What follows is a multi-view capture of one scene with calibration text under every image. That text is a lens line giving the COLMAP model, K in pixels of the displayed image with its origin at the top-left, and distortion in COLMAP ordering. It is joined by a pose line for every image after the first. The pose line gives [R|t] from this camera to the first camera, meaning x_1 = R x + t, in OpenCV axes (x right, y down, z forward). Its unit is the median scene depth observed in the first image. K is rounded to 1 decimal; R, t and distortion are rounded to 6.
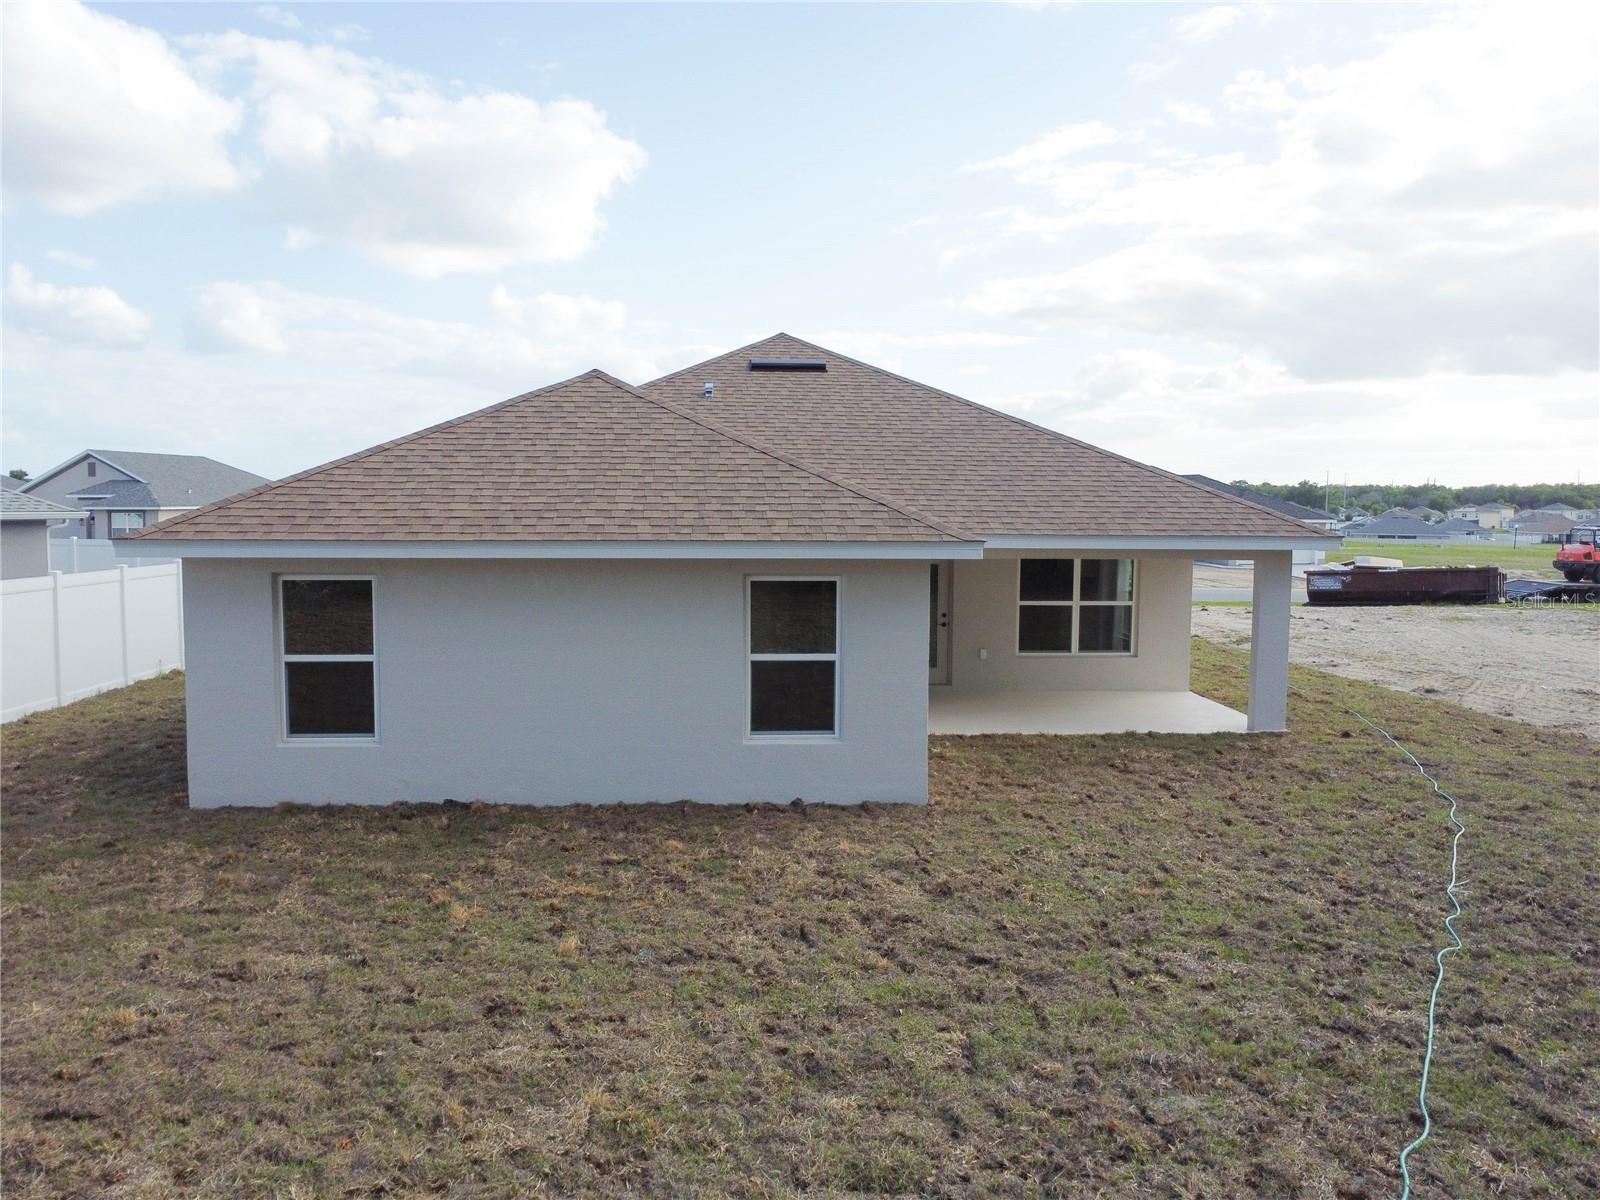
lens RADIAL K [[1171.5, 0, 800.0], [0, 1171.5, 600.0], [0, 0, 1]] dist [-0.069903, 0.072648]
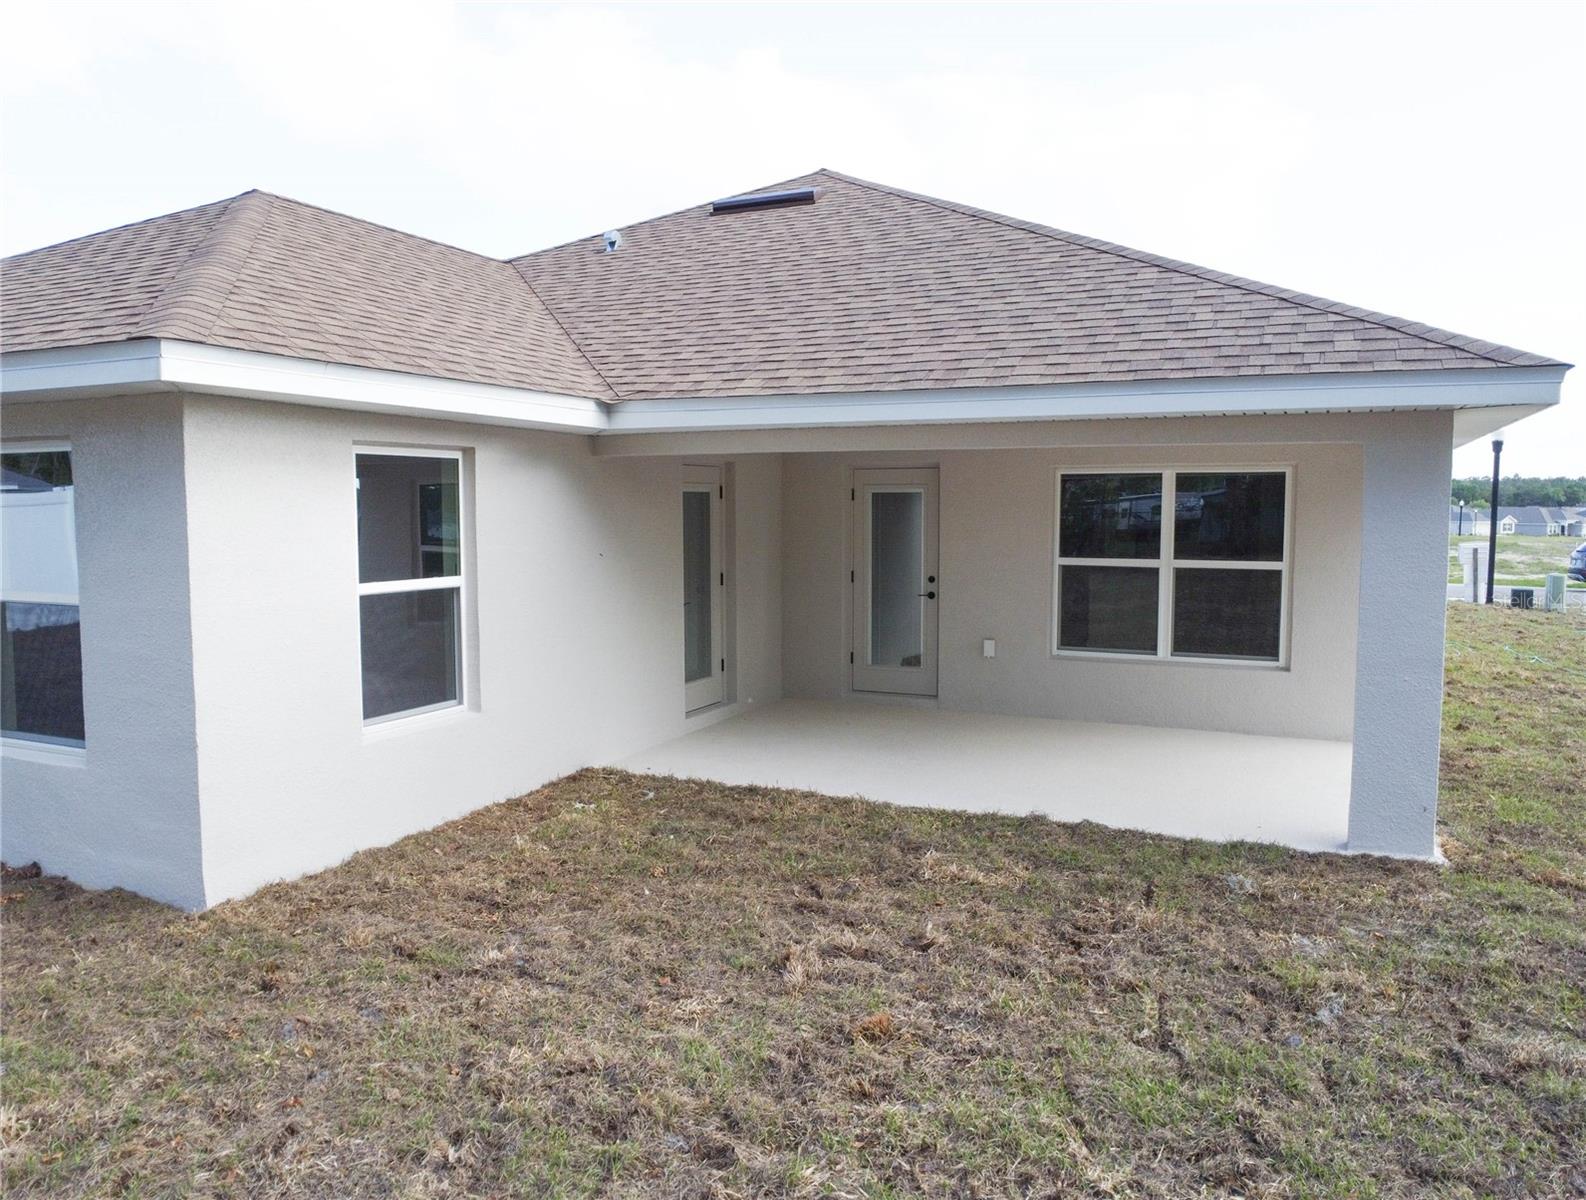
lens RADIAL K [[1185.8, 0, 793.0], [0, 1185.8, 600.0], [0, 0, 1]] dist [0.002685, 0.001036]
pose [[0.874482, 0.031025, -0.484064, 0.351359], [-0.033399, 0.999435, 0.003719, 0.023232], [0.483906, 0.012915, 0.875025, 0.441255]]
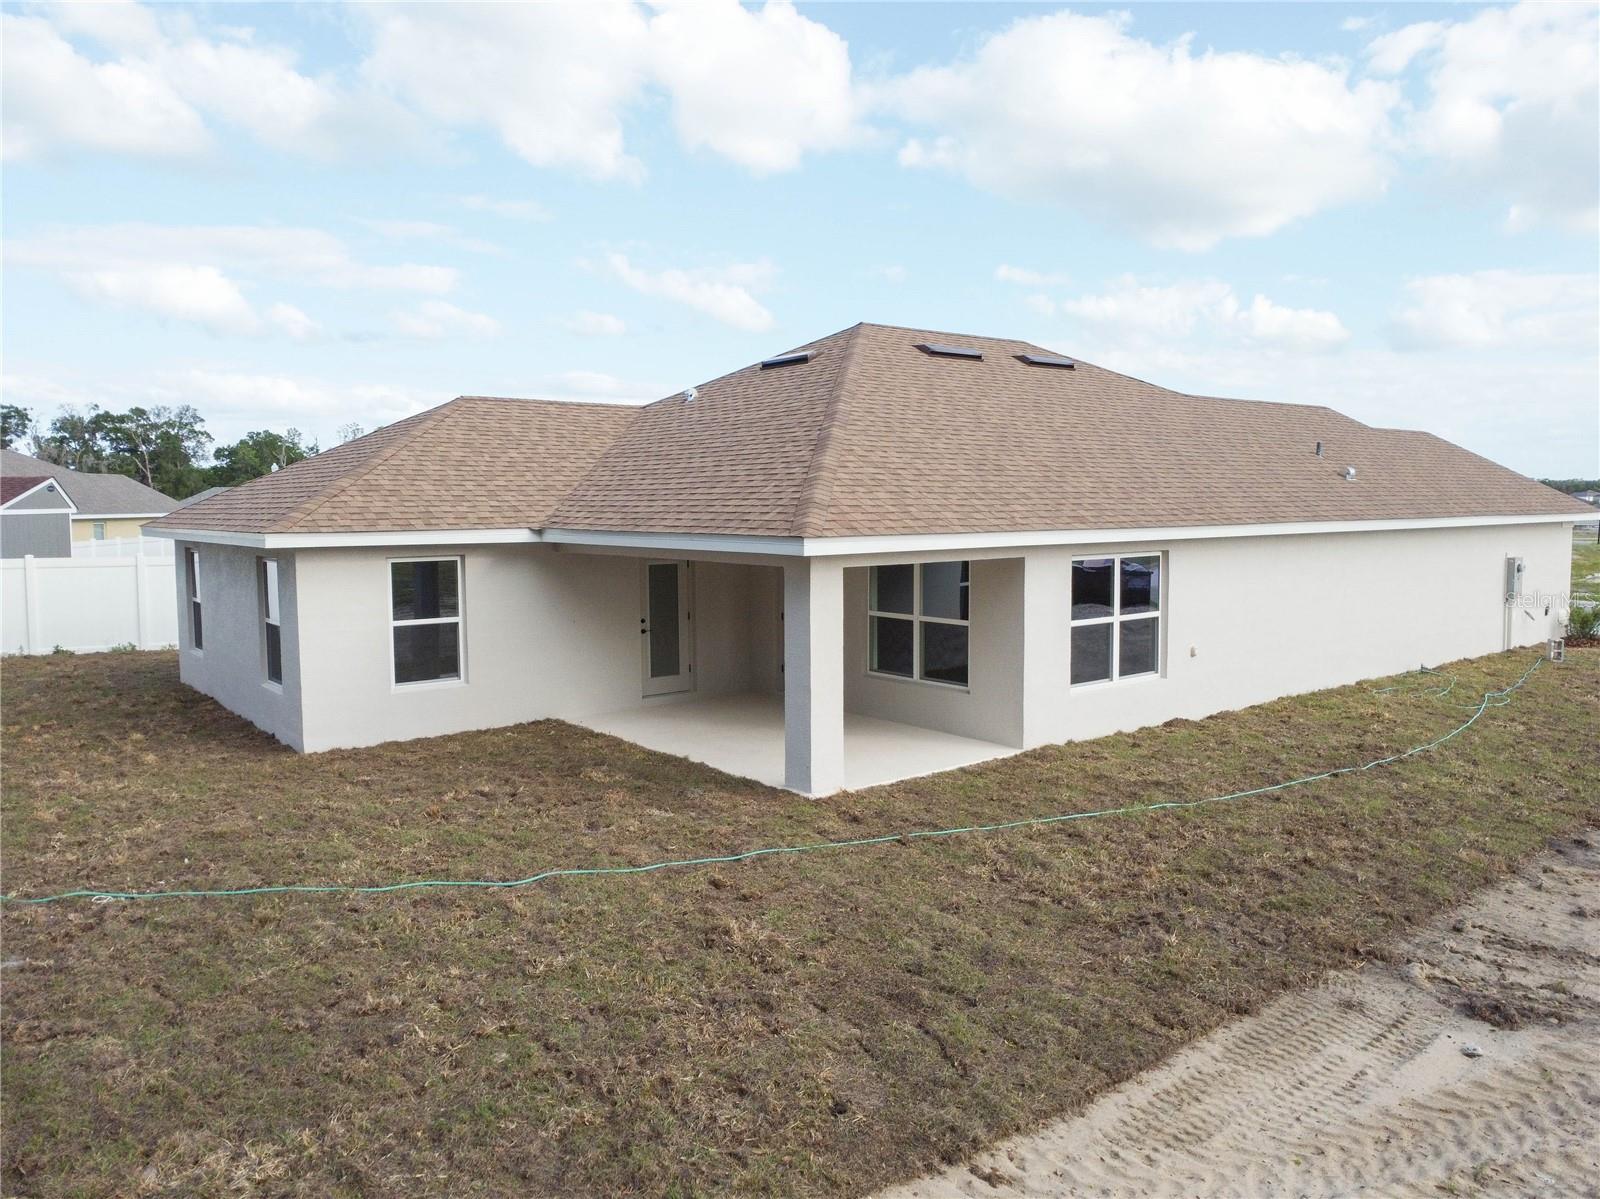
lens RADIAL K [[1164.6, 0, 800.0], [0, 1164.6, 599.5], [0, 0, 1]] dist [-0.037552, 0.028592]
pose [[0.571737, 0.056798, -0.818468, 0.856043], [-0.058488, 0.997884, 0.028392, -0.028736], [0.818349, 0.031638, 0.573850, 0.468534]]
